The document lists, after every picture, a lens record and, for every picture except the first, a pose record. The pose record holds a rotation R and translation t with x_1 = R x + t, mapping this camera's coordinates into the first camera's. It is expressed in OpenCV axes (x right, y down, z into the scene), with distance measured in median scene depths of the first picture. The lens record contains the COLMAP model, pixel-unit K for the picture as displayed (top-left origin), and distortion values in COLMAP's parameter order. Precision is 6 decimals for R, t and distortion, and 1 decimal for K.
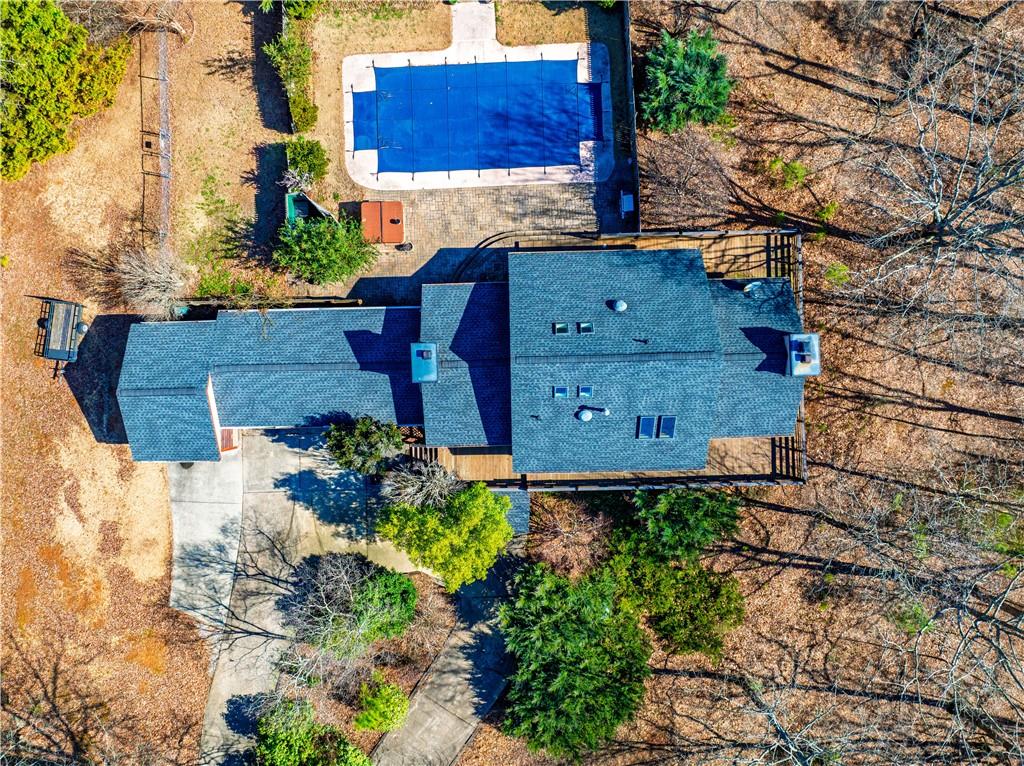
lens RADIAL K [[712.6, 0, 506.3], [0, 712.6, 381.0], [0, 0, 1]] dist [-0.052921, -0.000387]
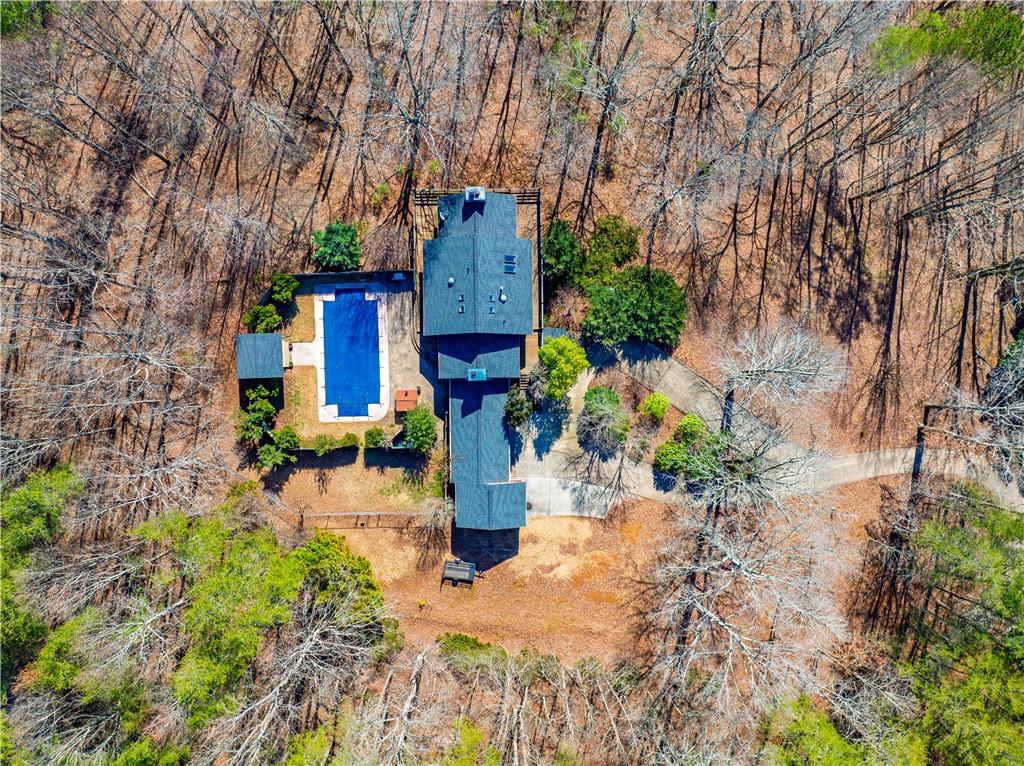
lens RADIAL K [[712.6, 0, 516.6], [0, 712.6, 377.7], [0, 0, 1]] dist [-0.052921, -0.000387]
pose [[0.011007, -0.999833, 0.014592, -0.133120], [0.999895, 0.011143, 0.009297, 0.061536], [-0.009458, 0.014488, 0.999850, -0.950740]]
